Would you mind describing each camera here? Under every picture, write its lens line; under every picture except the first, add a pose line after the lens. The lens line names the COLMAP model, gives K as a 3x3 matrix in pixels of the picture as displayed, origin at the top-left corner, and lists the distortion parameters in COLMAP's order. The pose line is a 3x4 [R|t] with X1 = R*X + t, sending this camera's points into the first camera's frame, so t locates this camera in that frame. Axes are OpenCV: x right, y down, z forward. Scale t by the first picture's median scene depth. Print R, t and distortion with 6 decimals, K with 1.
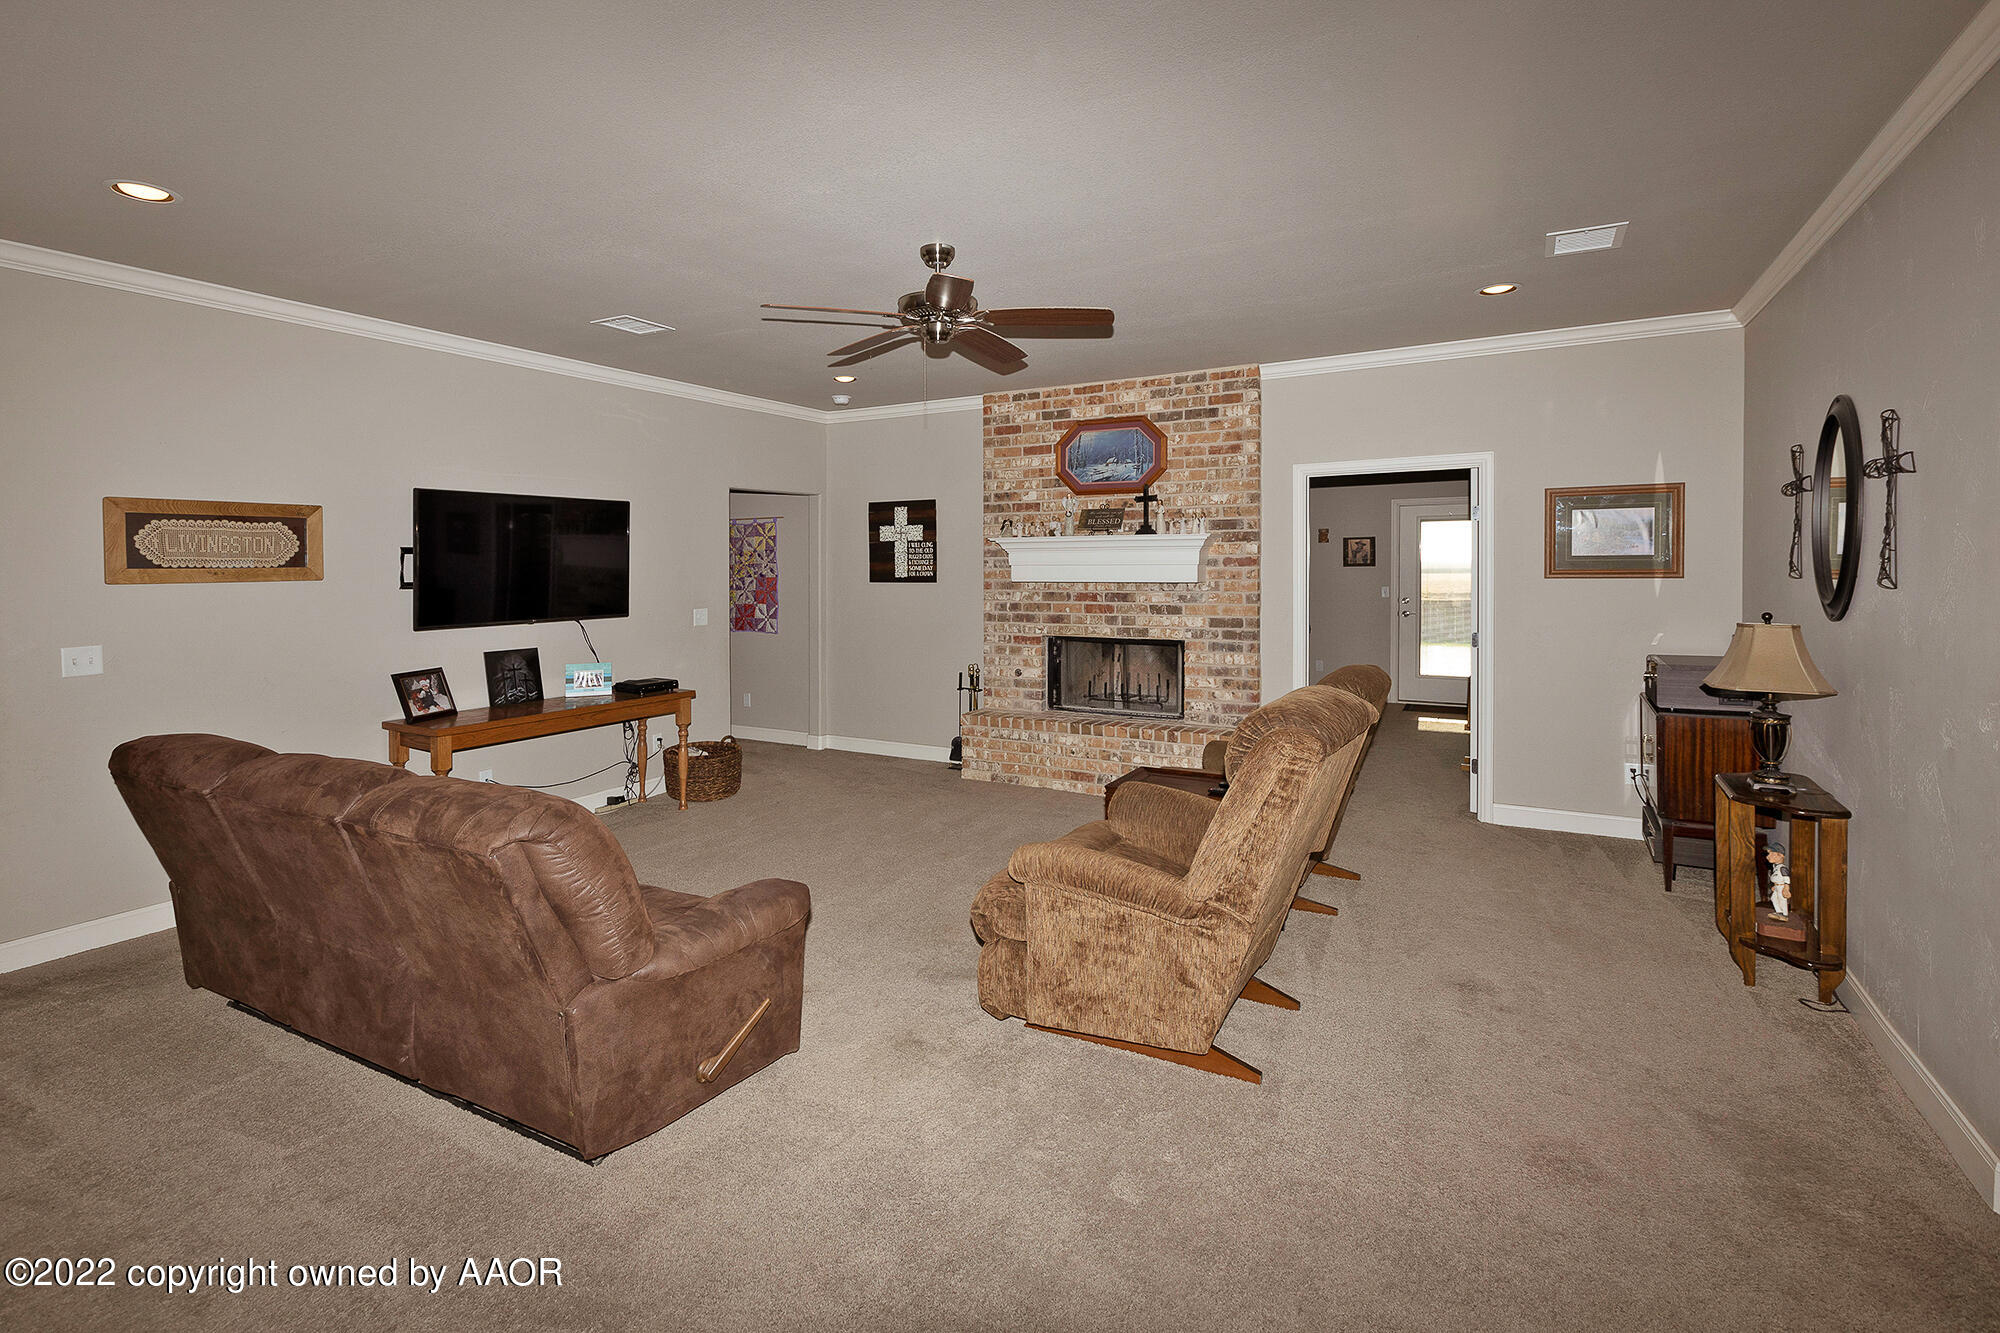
lens RADIAL K [[943.7, 0, 999.9], [0, 943.7, 577.3], [0, 0, 1]] dist [0.000120, 0.000031]
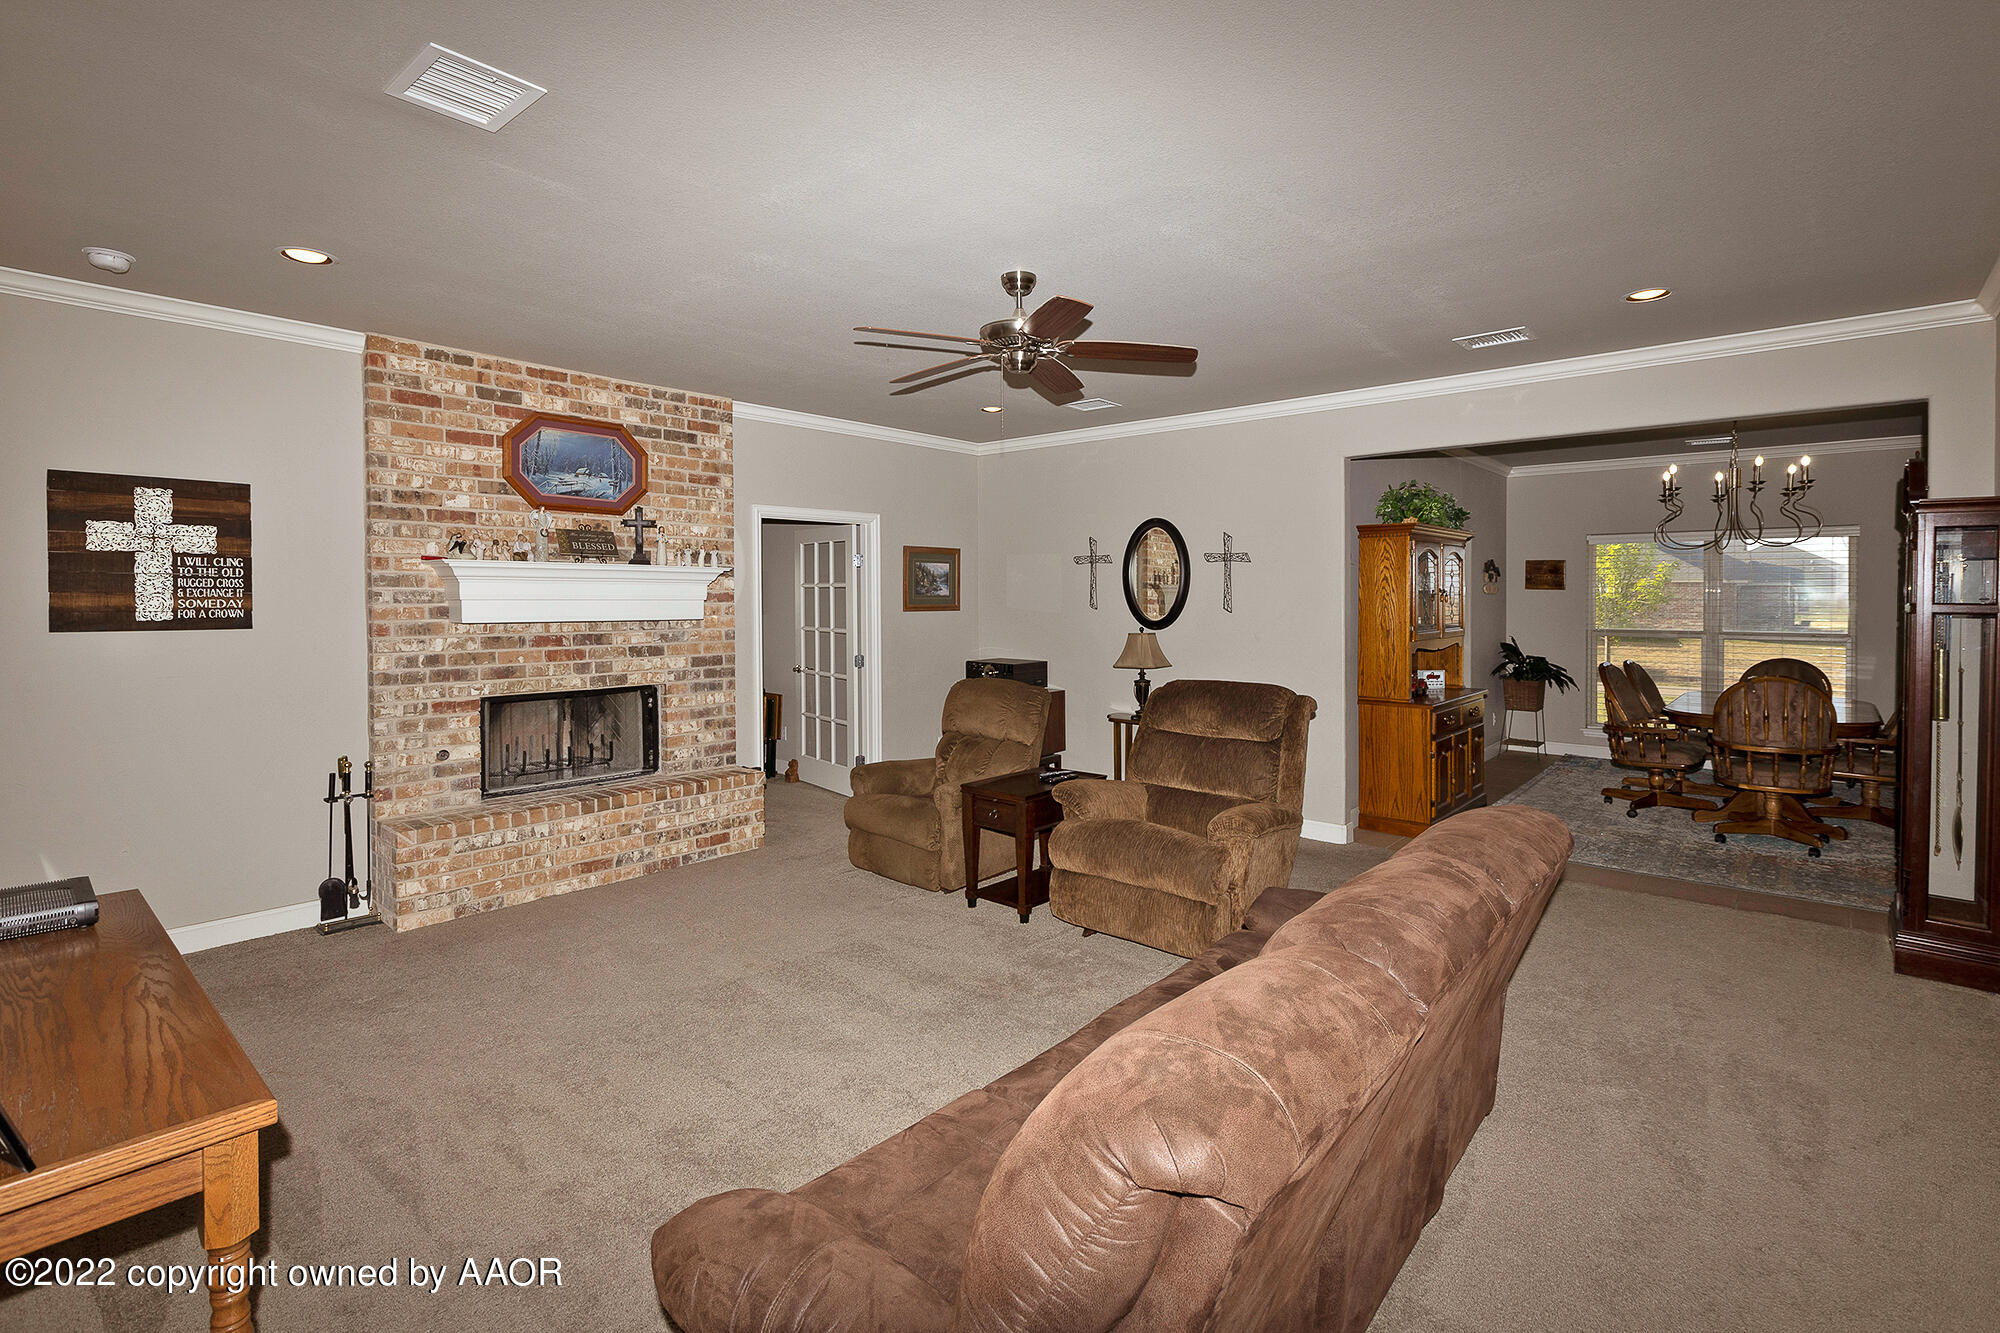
lens RADIAL K [[955.2, 0, 997.5], [0, 955.2, 608.4], [0, 0, 1]] dist [0.001709, 0.000134]
pose [[0.200309, -0.003548, 0.979726, -0.607255], [0.009521, 0.999953, 0.001675, -0.003700], [-0.979687, 0.008993, 0.200333, 0.482105]]
